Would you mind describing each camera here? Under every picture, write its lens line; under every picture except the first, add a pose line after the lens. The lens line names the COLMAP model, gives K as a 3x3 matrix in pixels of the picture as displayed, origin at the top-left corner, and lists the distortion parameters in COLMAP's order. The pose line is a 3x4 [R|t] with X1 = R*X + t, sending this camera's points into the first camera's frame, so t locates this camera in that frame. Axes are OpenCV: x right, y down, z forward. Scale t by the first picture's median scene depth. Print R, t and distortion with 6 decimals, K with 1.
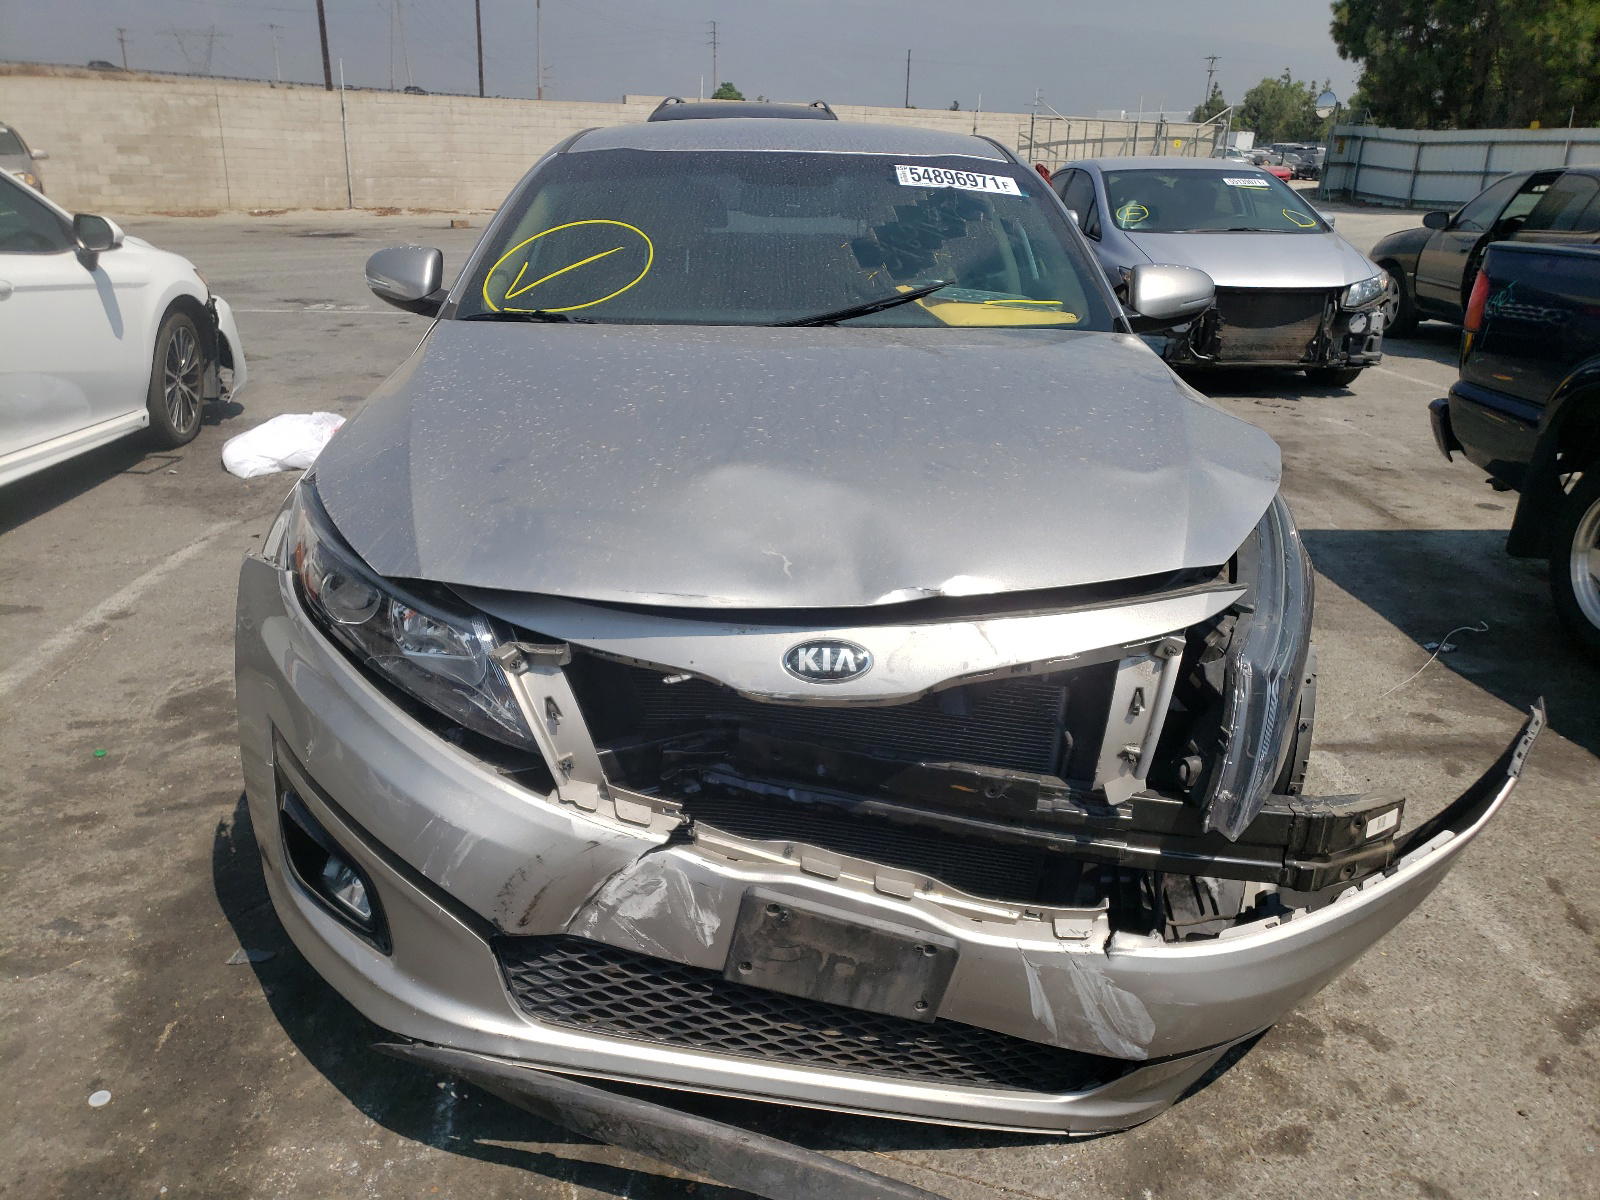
lens RADIAL K [[1222.0, 0, 868.4], [0, 1222.0, 552.1], [0, 0, 1]] dist [0.105559, -0.163135]
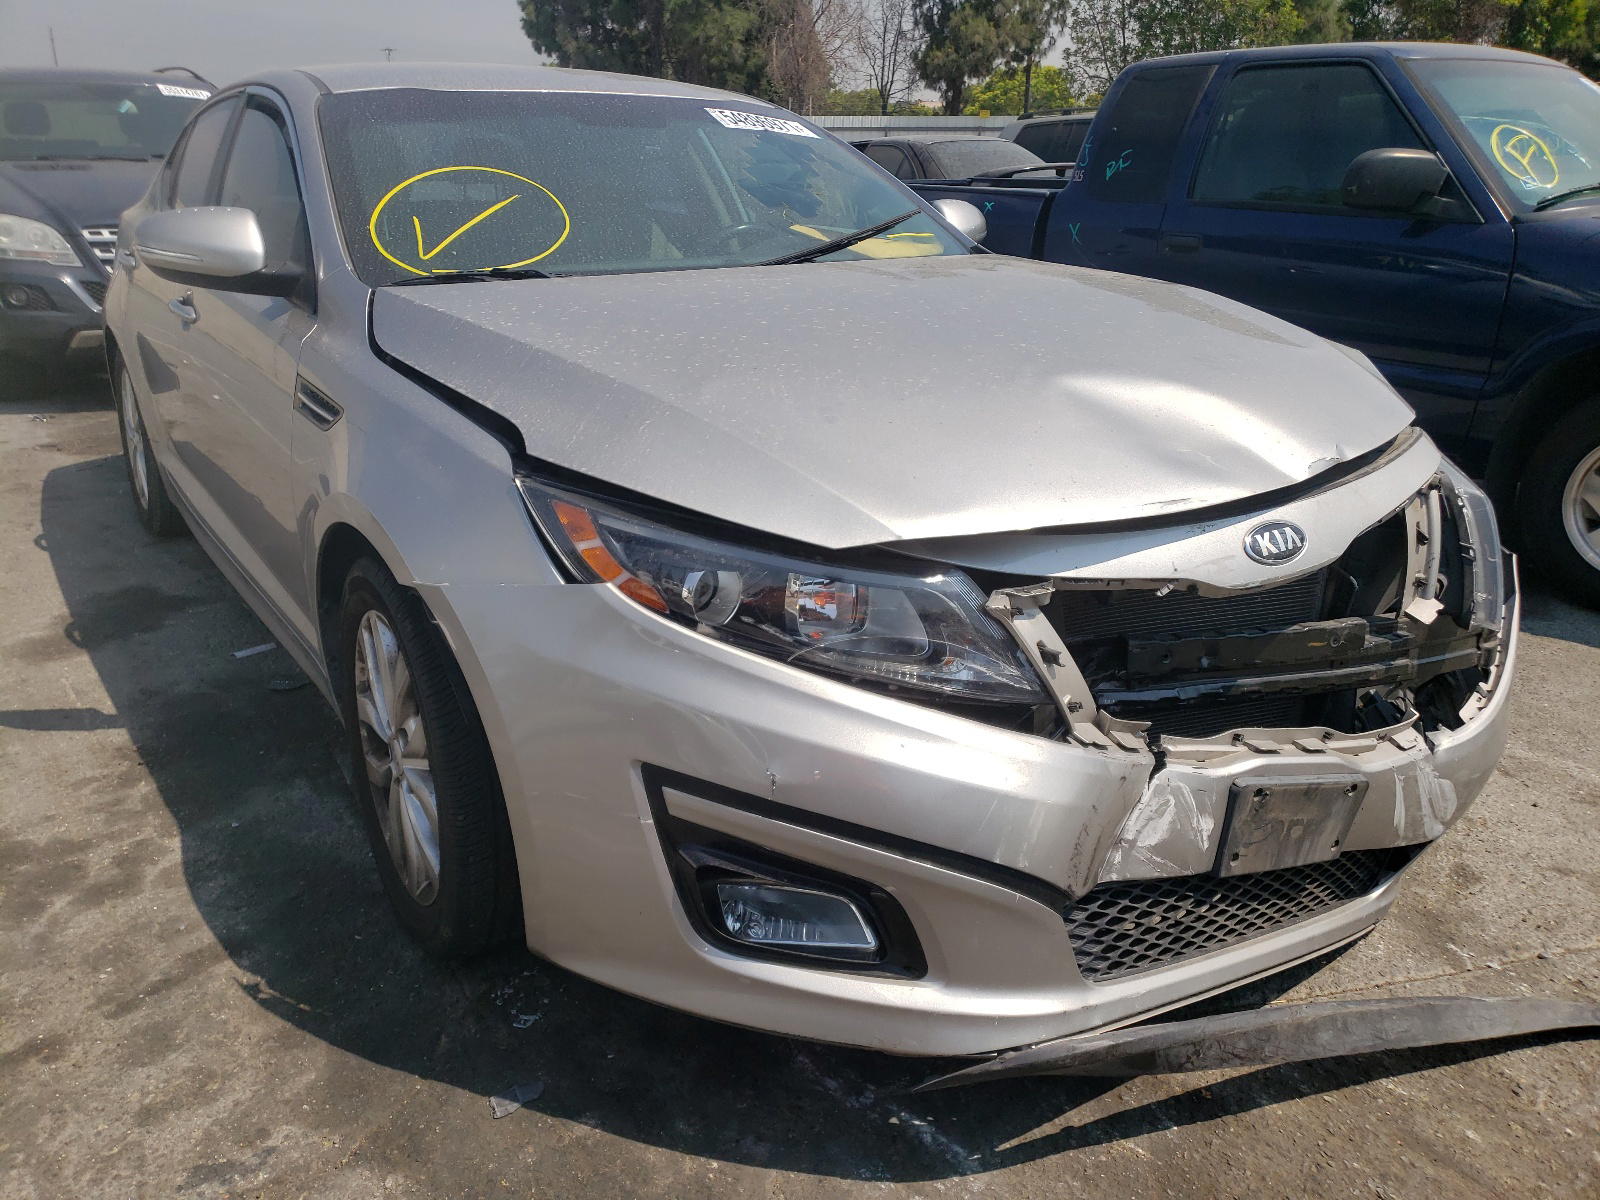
lens RADIAL K [[1204.1, 0, 799.9], [0, 1204.1, 514.7], [0, 0, 1]] dist [-0.006917, -0.003076]
pose [[0.847682, -0.165231, 0.504117, -0.844322], [0.170688, 0.984677, 0.035725, -0.037551], [-0.502296, 0.055763, 0.862896, 0.310031]]
